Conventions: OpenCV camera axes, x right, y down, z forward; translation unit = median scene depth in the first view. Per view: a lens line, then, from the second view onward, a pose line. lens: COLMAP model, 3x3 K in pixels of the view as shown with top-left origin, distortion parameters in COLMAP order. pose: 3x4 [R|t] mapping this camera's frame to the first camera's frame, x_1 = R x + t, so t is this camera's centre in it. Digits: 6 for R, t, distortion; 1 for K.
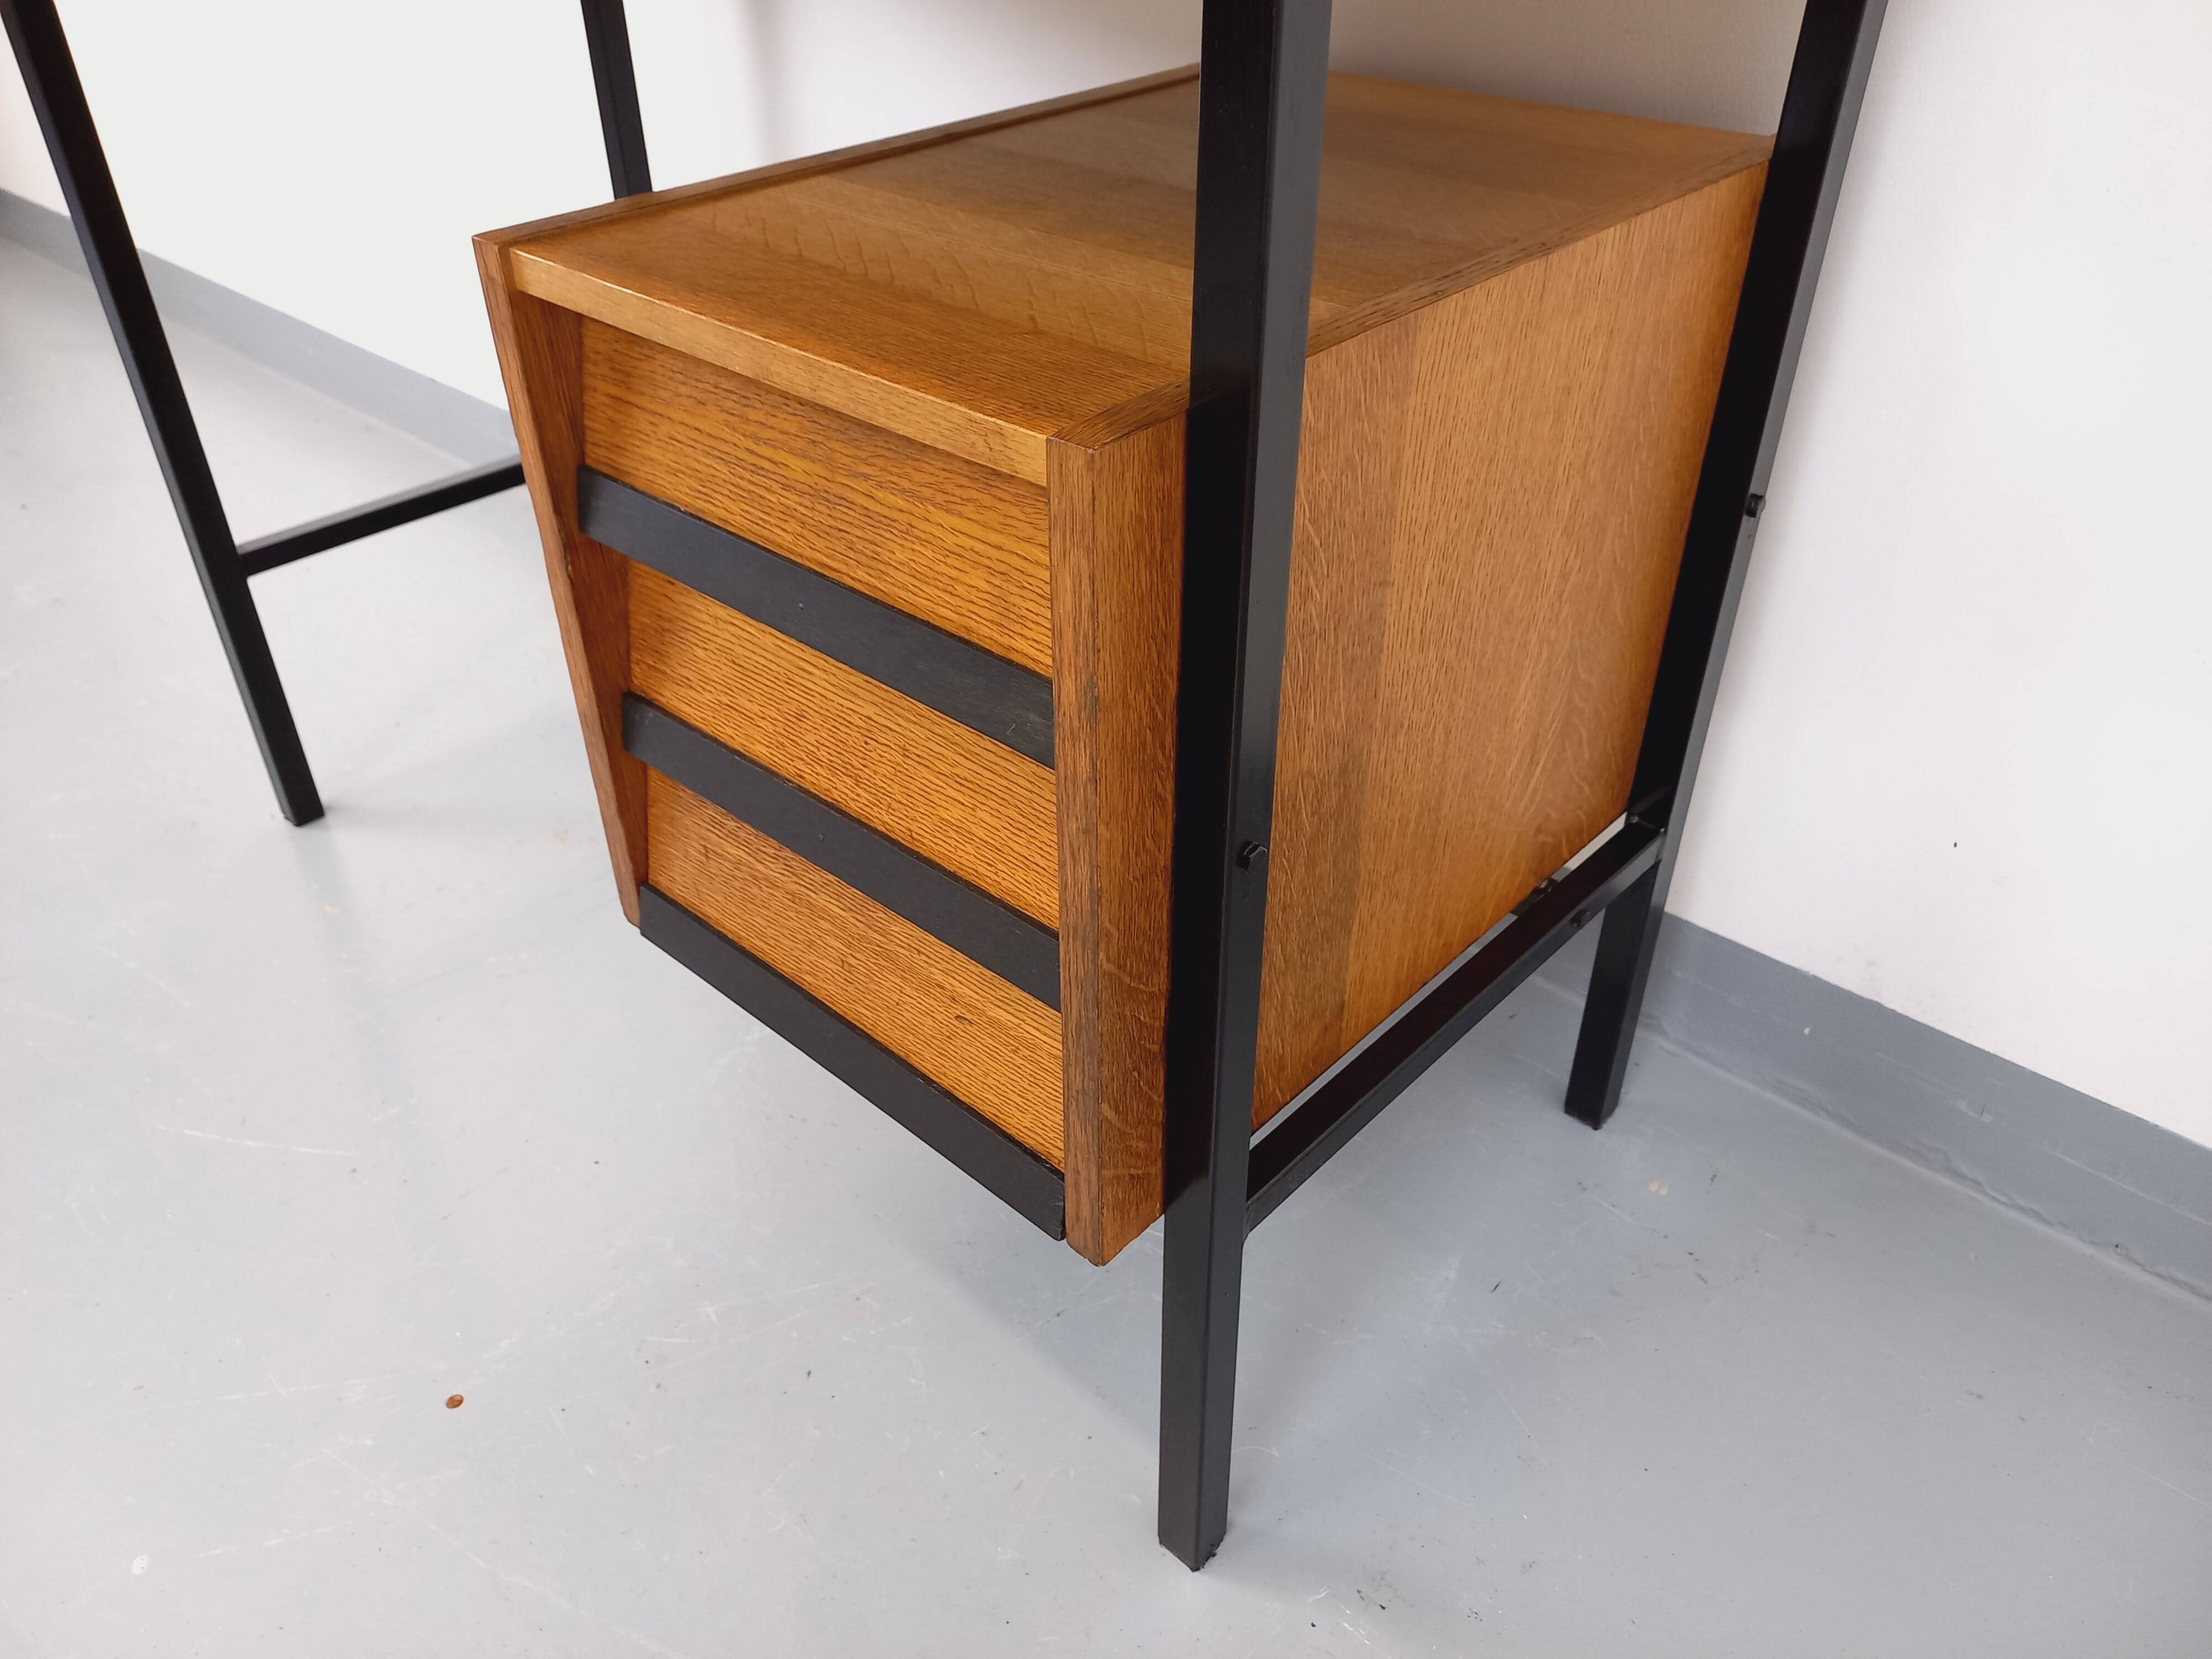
lens RADIAL K [[1625.1, 0, 1094.5], [0, 1625.1, 800.5], [0, 0, 1]] dist [0.112731, -0.193599]
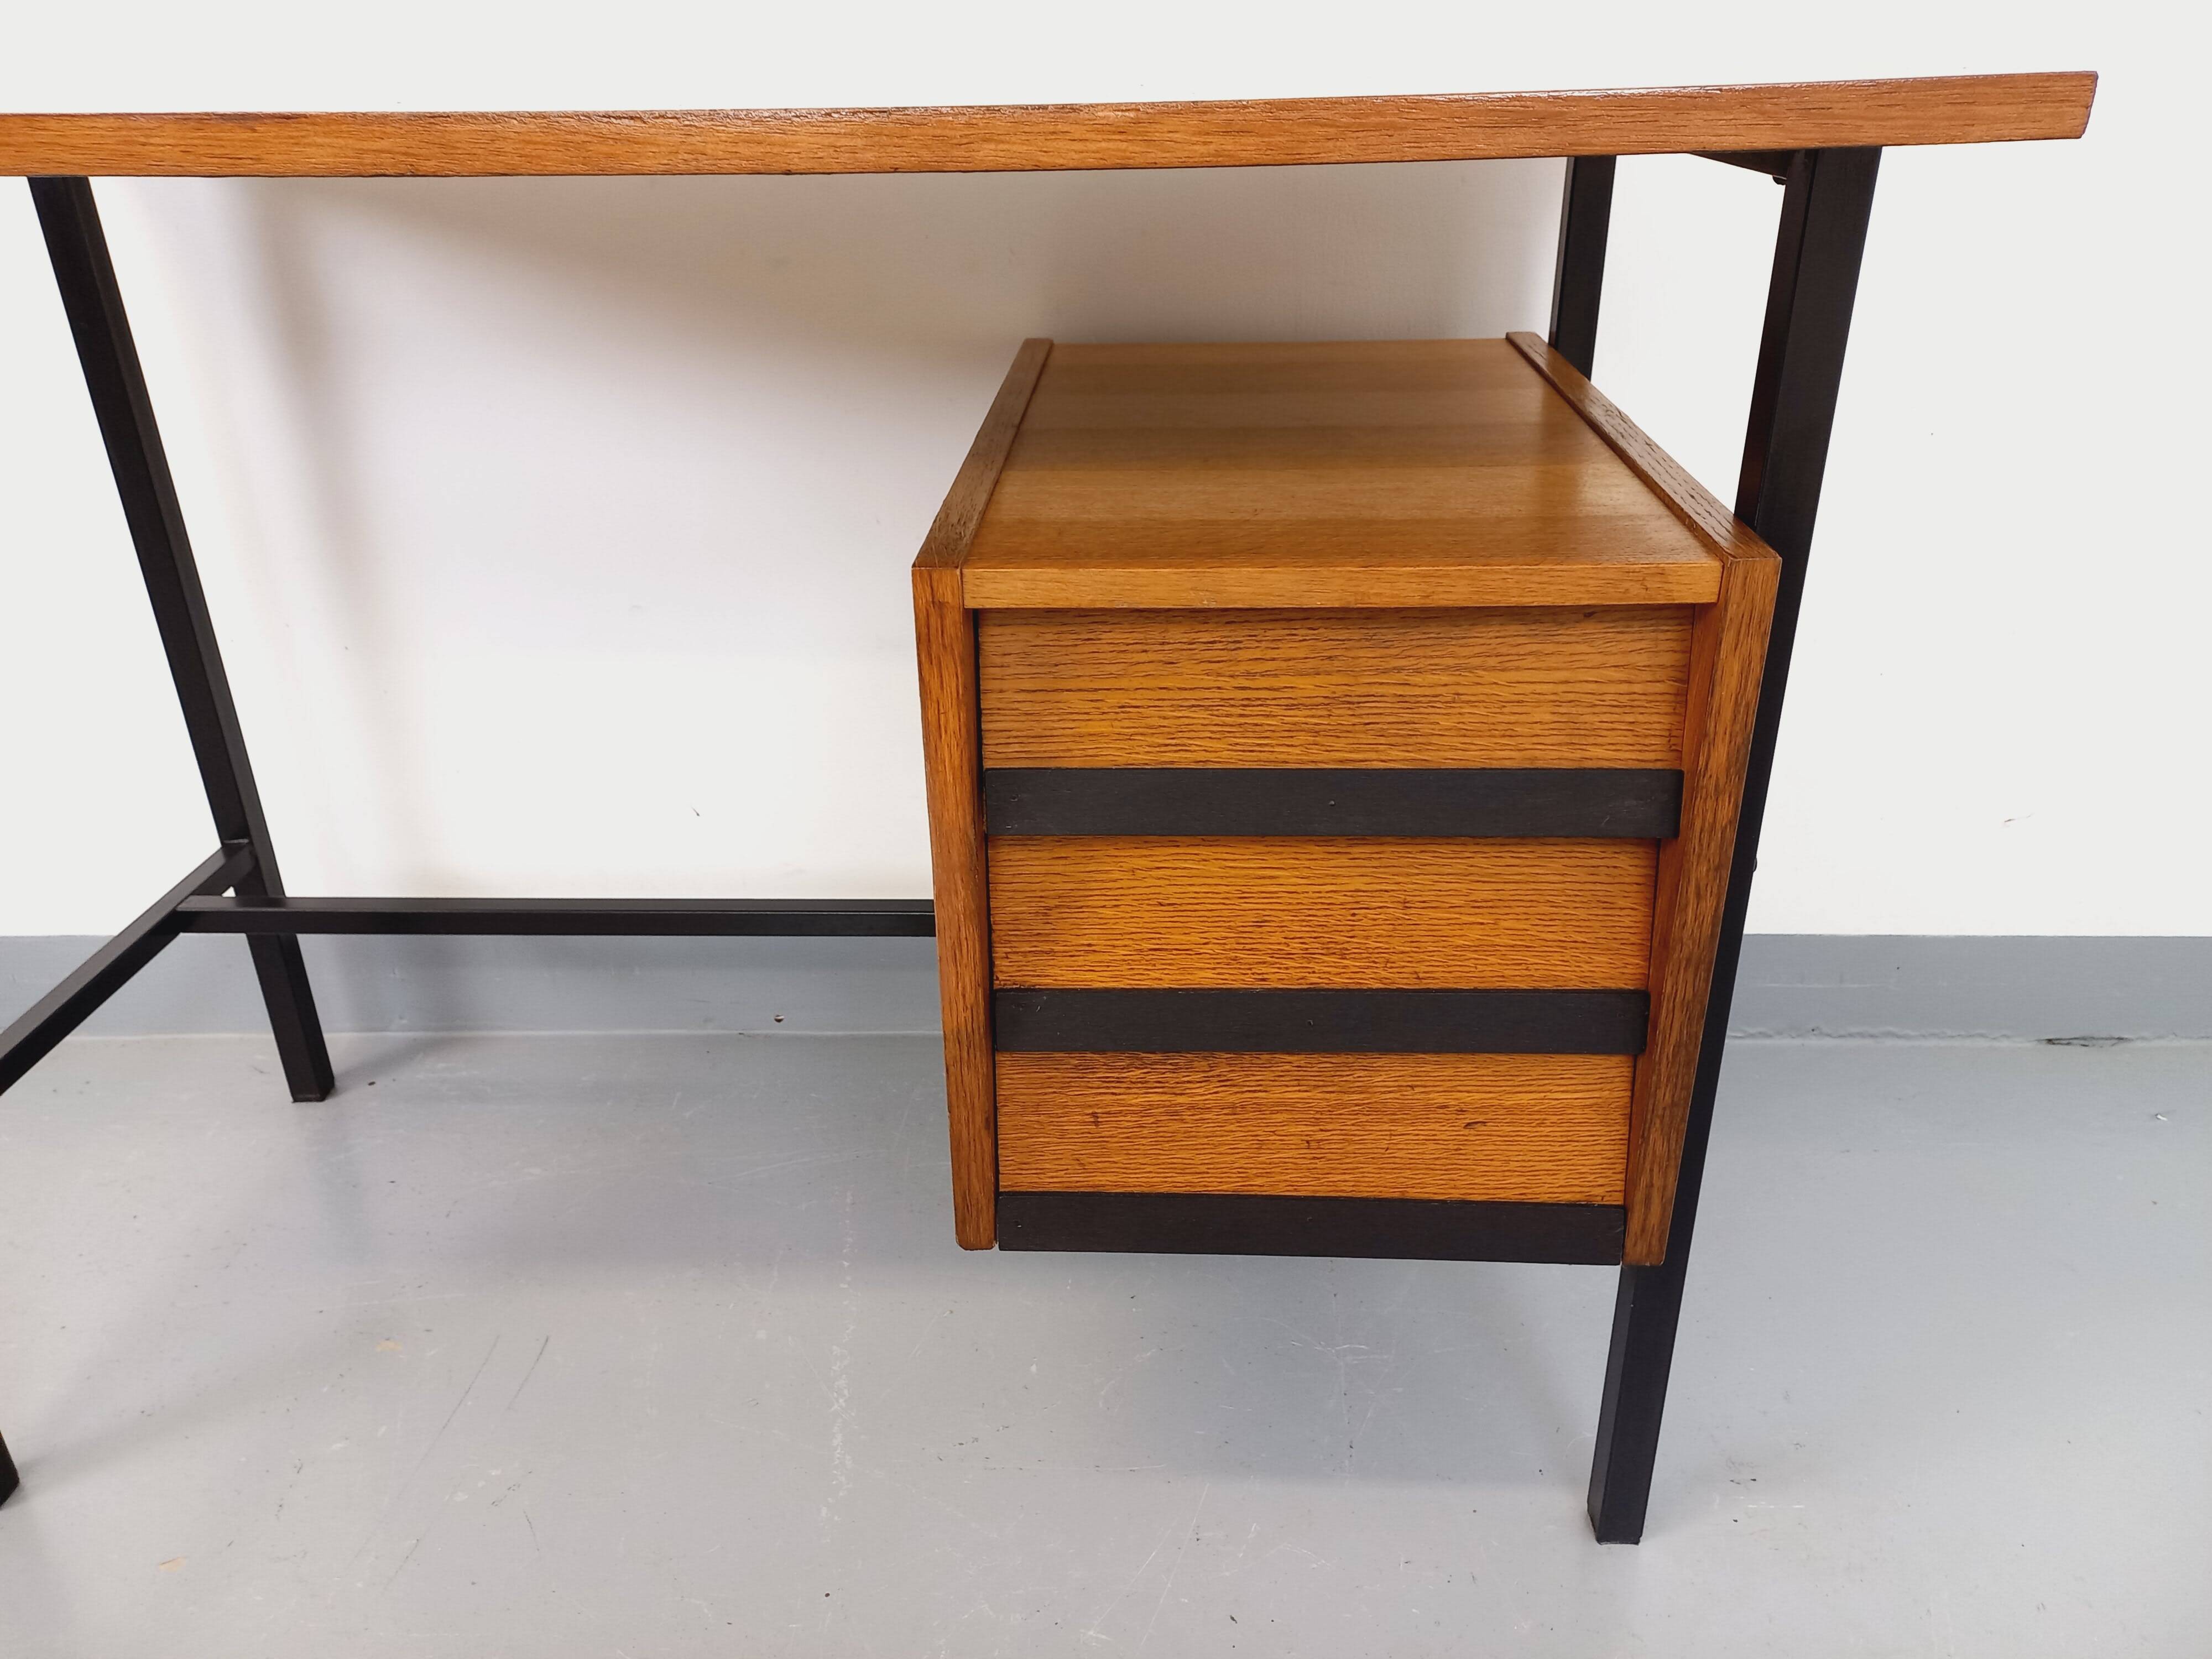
lens RADIAL K [[1622.7, 0, 1119.8], [0, 1622.7, 806.4], [0, 0, 1]] dist [0.096778, -0.121652]
pose [[0.761369, -0.284344, 0.582636, -0.906100], [0.370810, 0.928172, -0.031585, -0.130942], [-0.531805, 0.240095, 0.812119, 0.167575]]
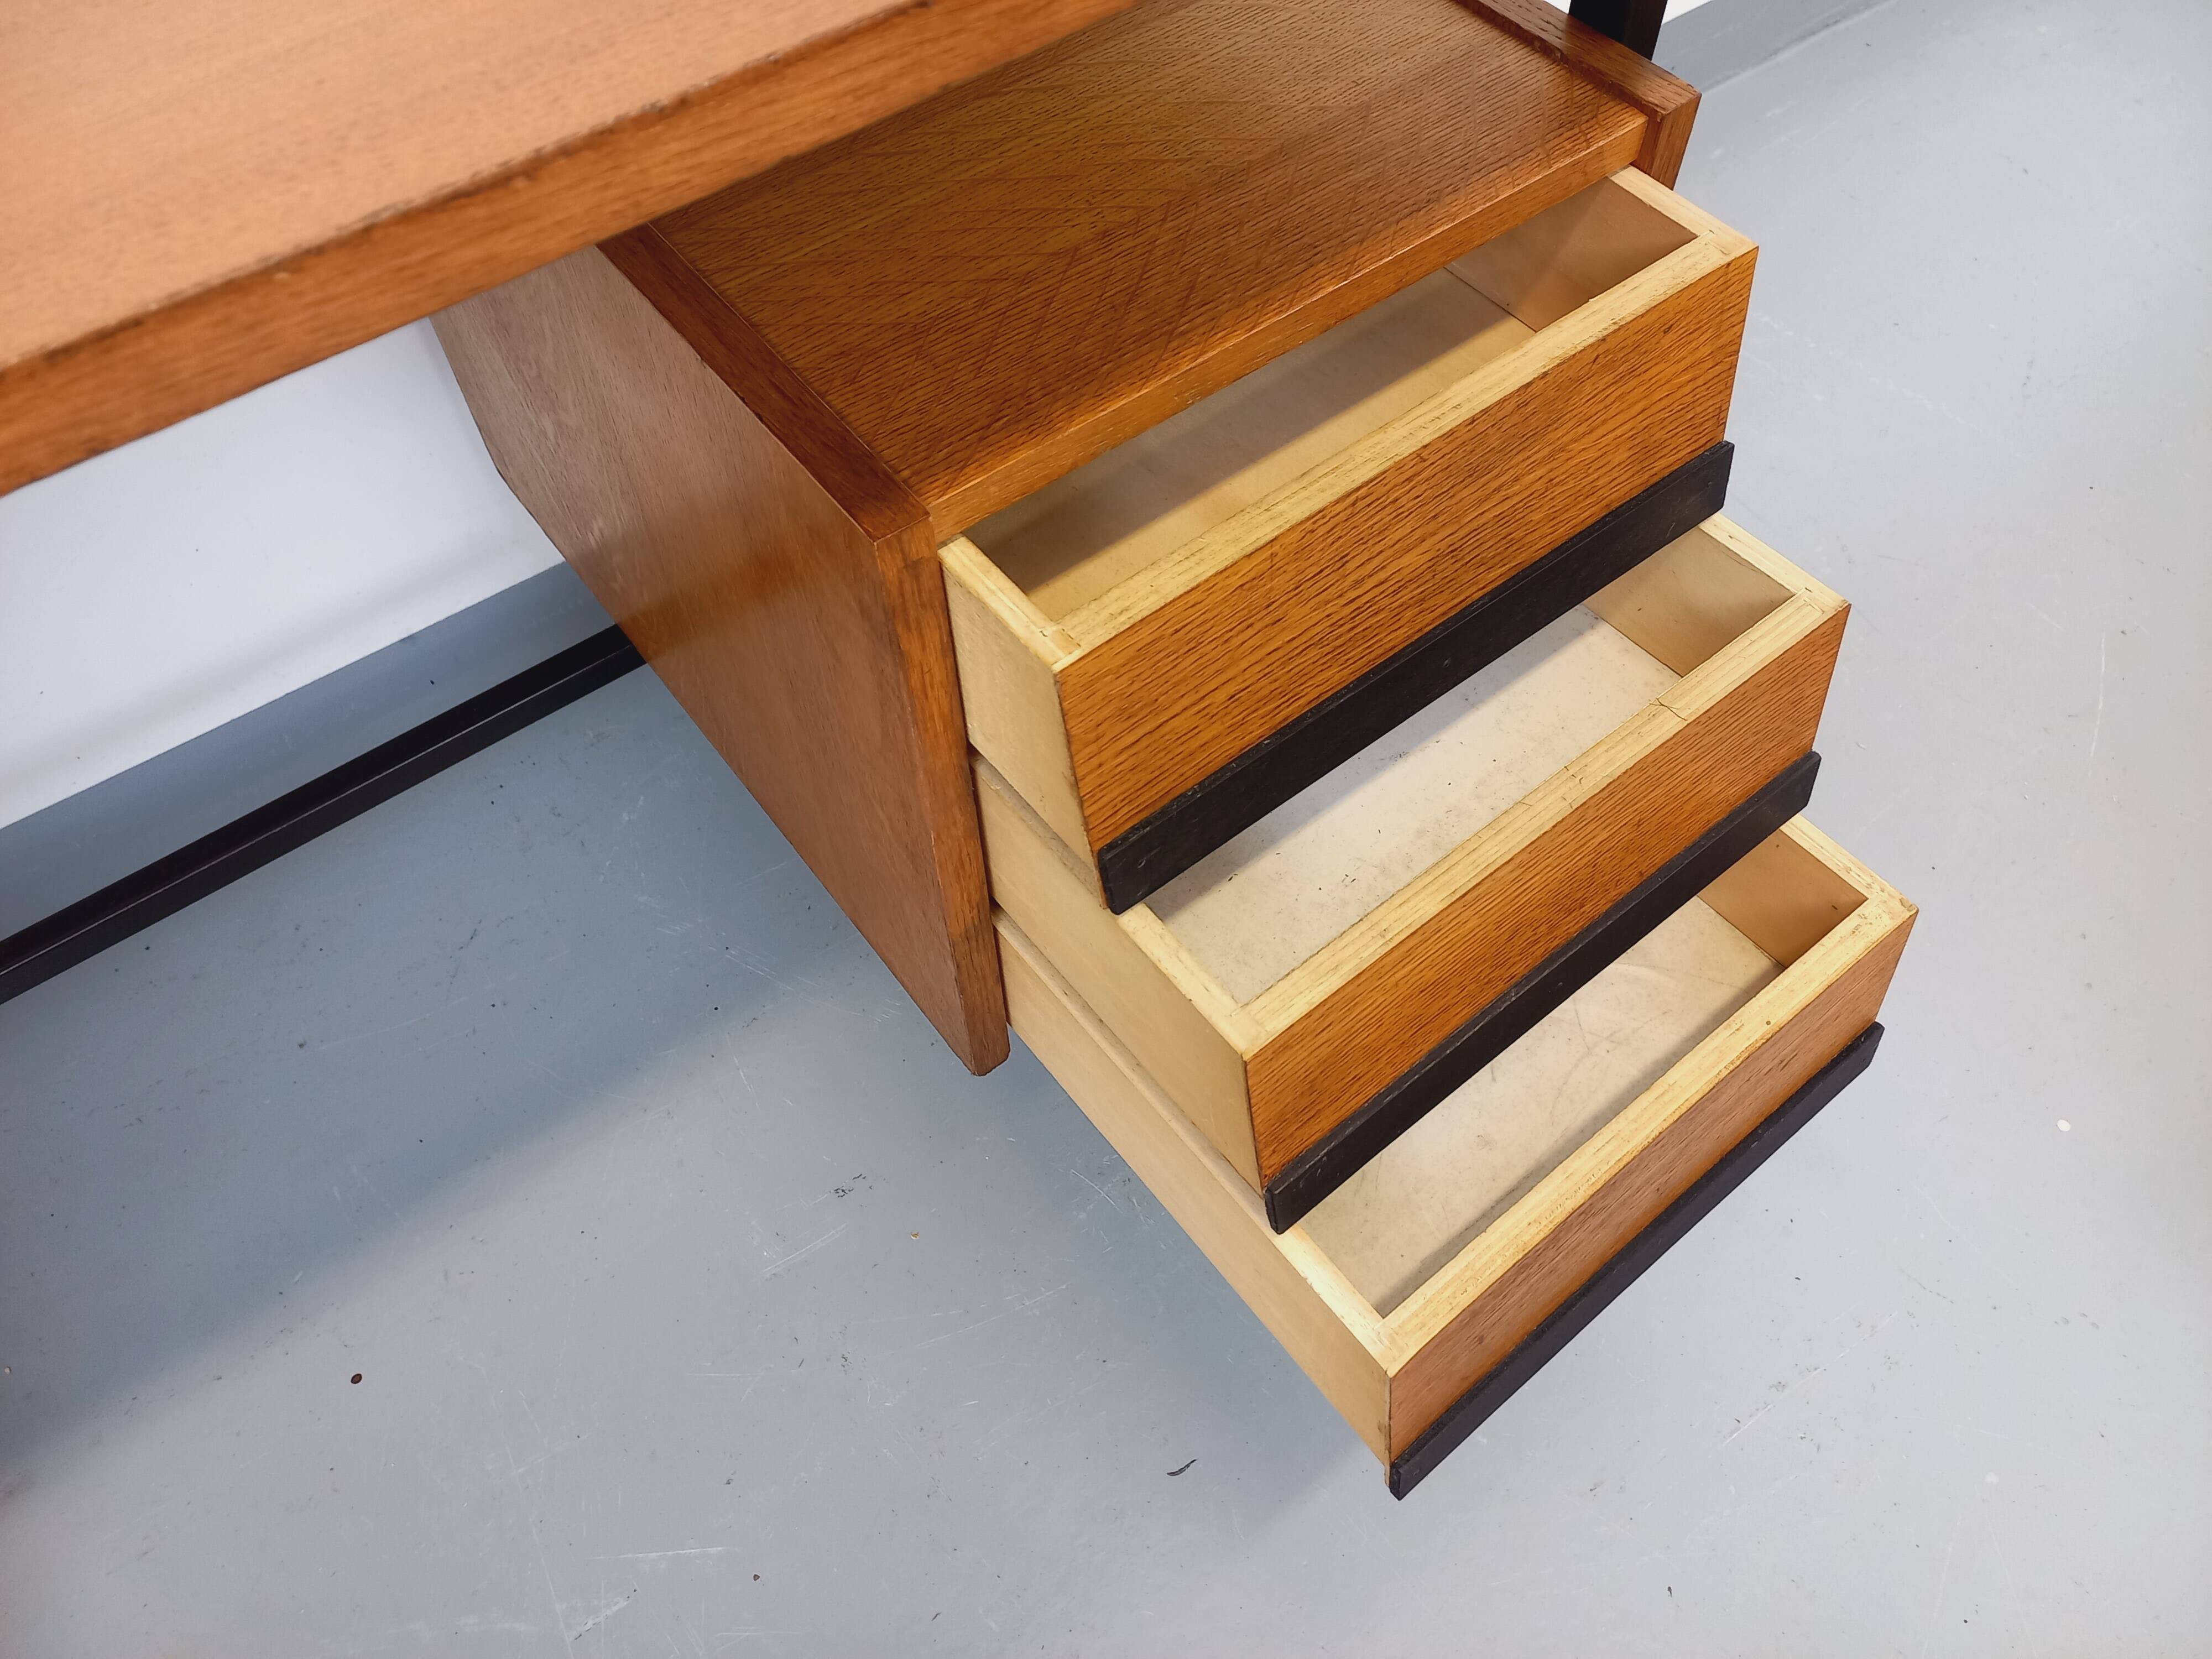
lens RADIAL K [[1605.5, 0, 1117.1], [0, 1605.5, 819.8], [0, 0, 1]] dist [0.104674, -0.117032]
pose [[0.173455, -0.807991, 0.563084, -0.851685], [0.566186, 0.549632, 0.614279, -0.648689], [-0.805821, 0.212261, 0.552810, 0.565981]]
